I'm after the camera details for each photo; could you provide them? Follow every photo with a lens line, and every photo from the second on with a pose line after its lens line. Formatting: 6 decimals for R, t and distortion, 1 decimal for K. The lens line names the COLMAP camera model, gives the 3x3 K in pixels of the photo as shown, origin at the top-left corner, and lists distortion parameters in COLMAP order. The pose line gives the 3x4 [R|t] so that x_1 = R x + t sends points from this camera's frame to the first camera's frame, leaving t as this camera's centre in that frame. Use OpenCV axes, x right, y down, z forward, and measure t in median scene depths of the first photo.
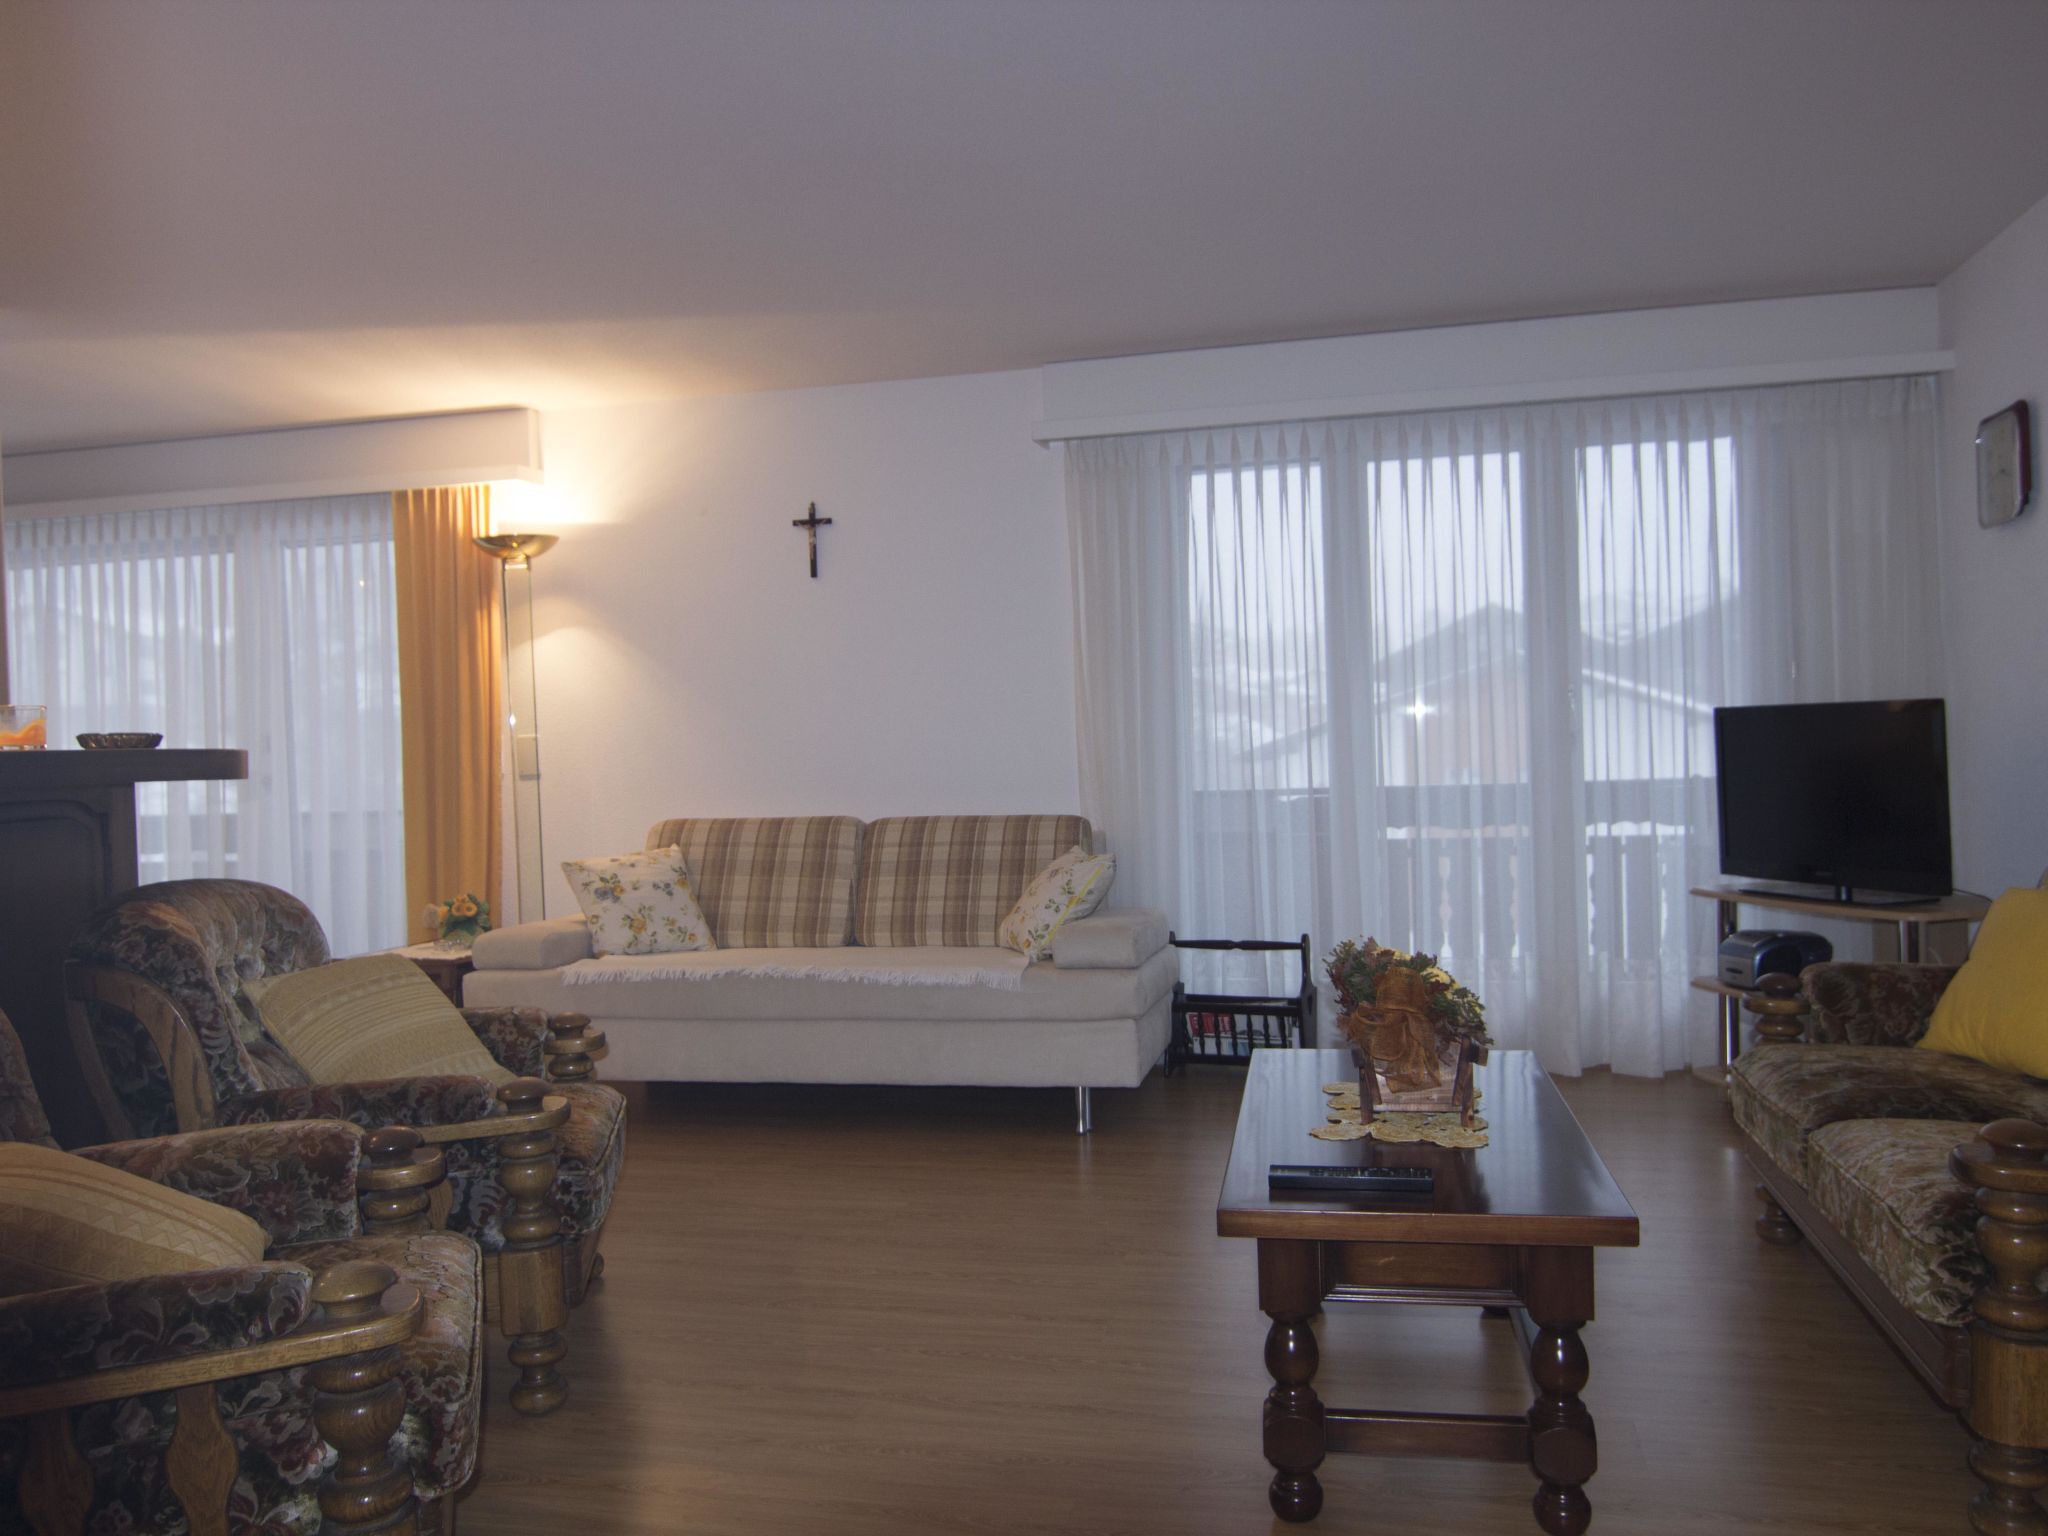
lens RADIAL K [[1539.3, 0, 1032.4], [0, 1539.3, 768.2], [0, 0, 1]] dist [0.007026, -0.026949]
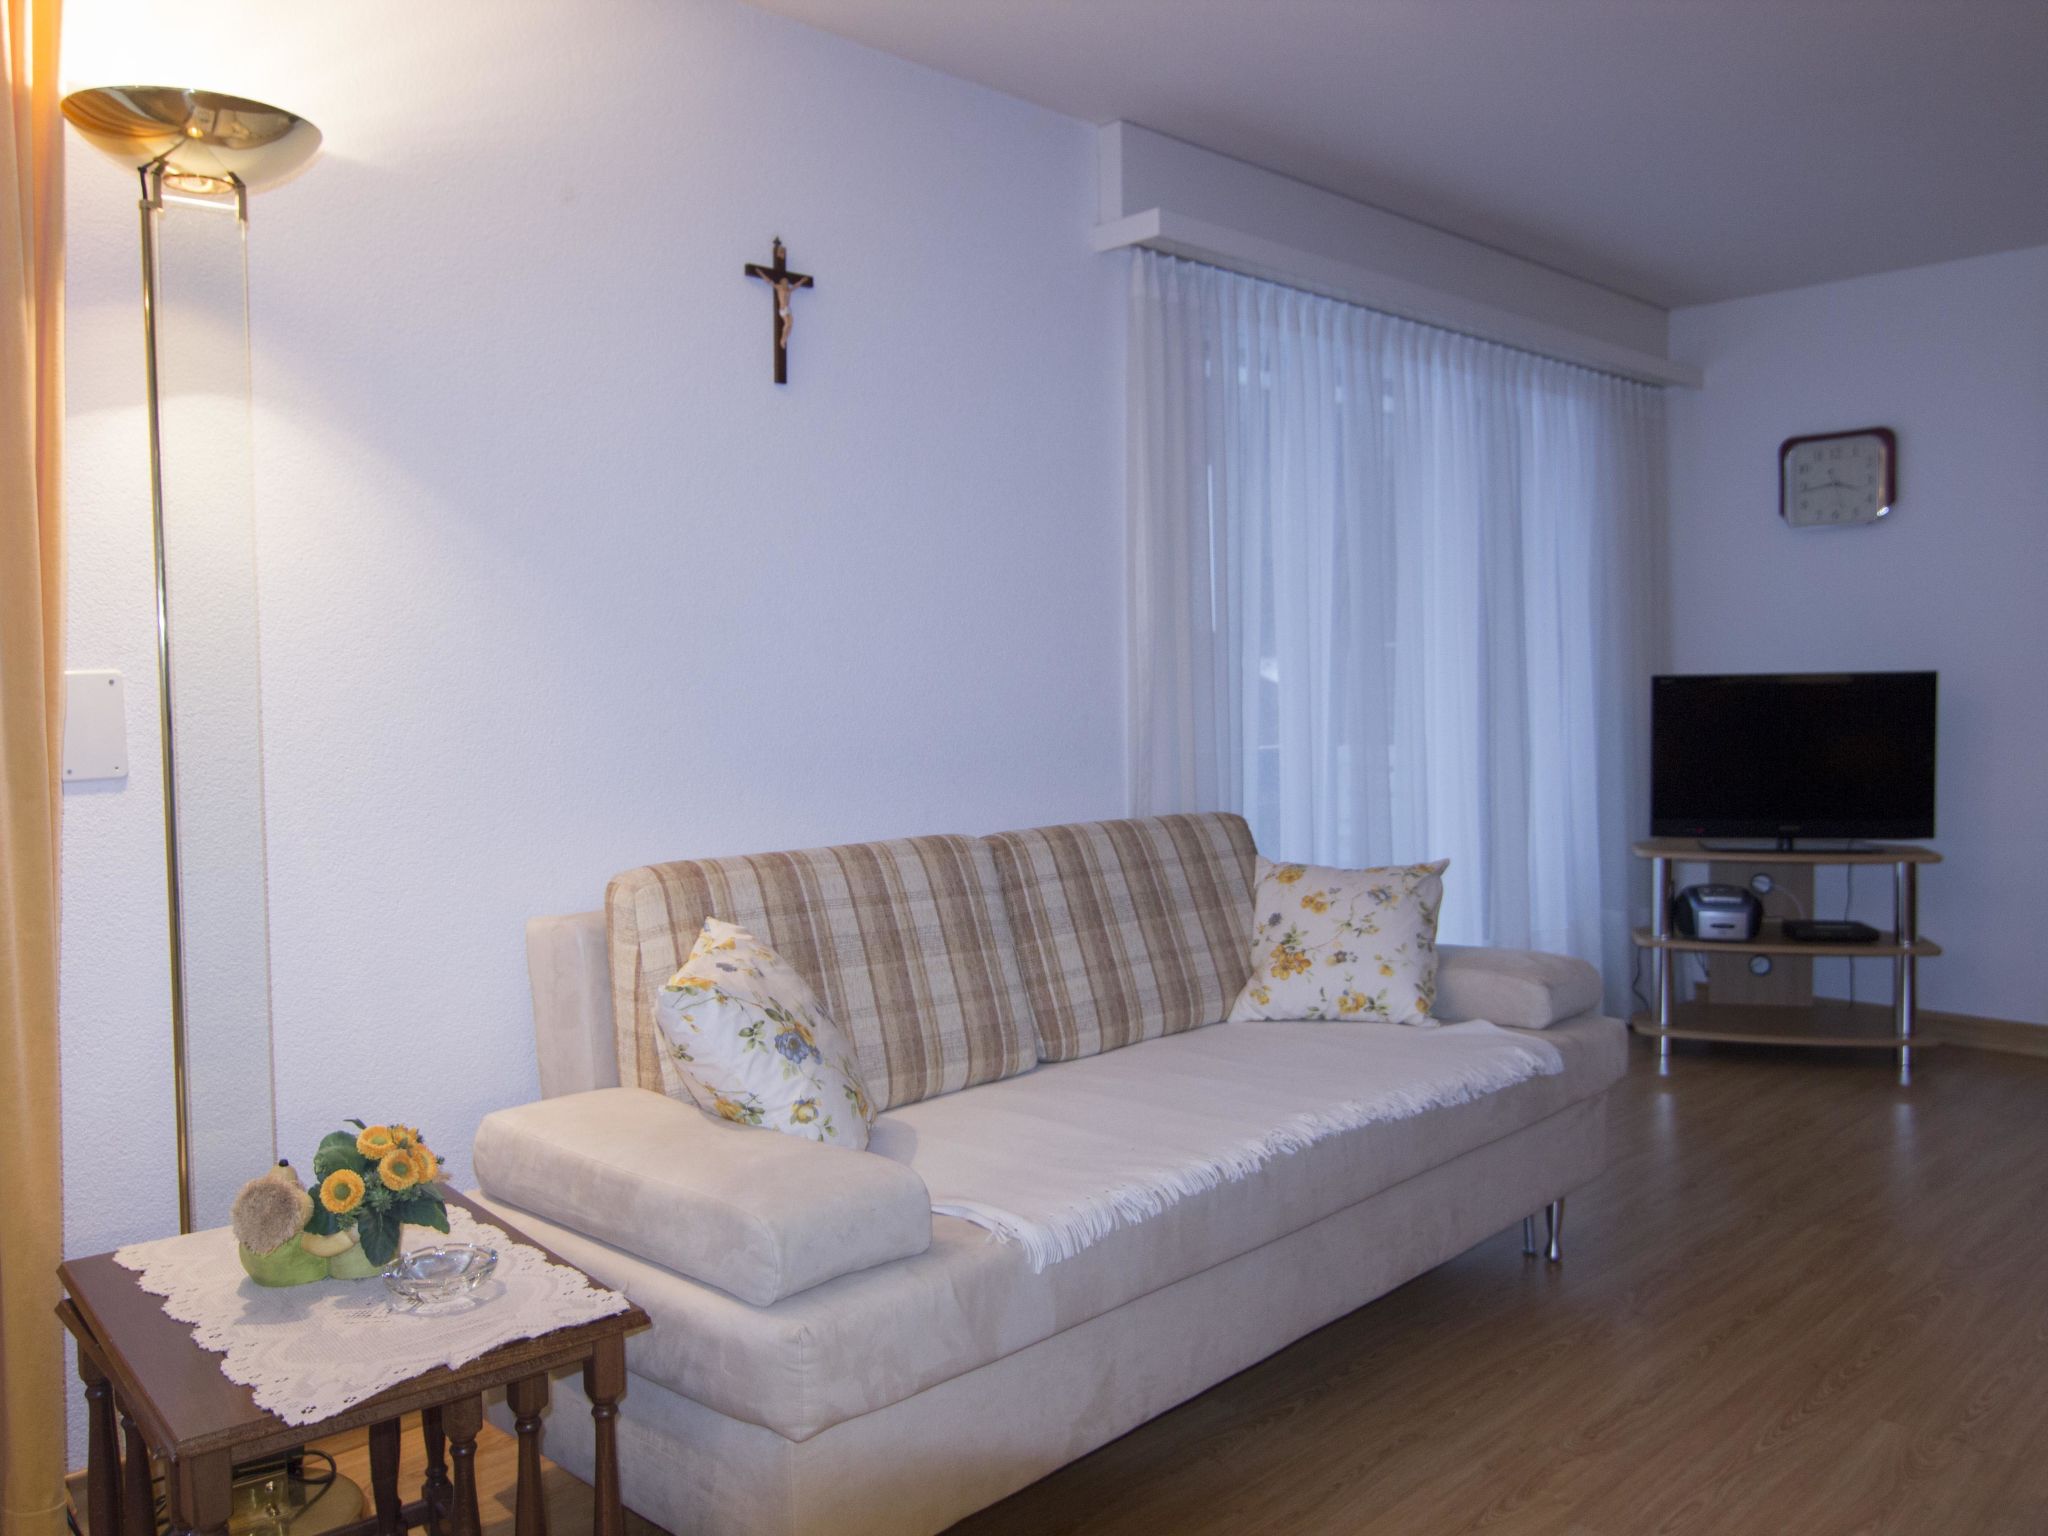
lens RADIAL K [[1539.3, 0, 1032.4], [0, 1539.3, 768.2], [0, 0, 1]] dist [0.007026, -0.026949]
pose [[0.550037, -0.019194, 0.834920, -0.534547], [0.022834, 0.999708, 0.007940, 0.004071], [-0.834828, 0.014697, 0.550314, 0.647025]]
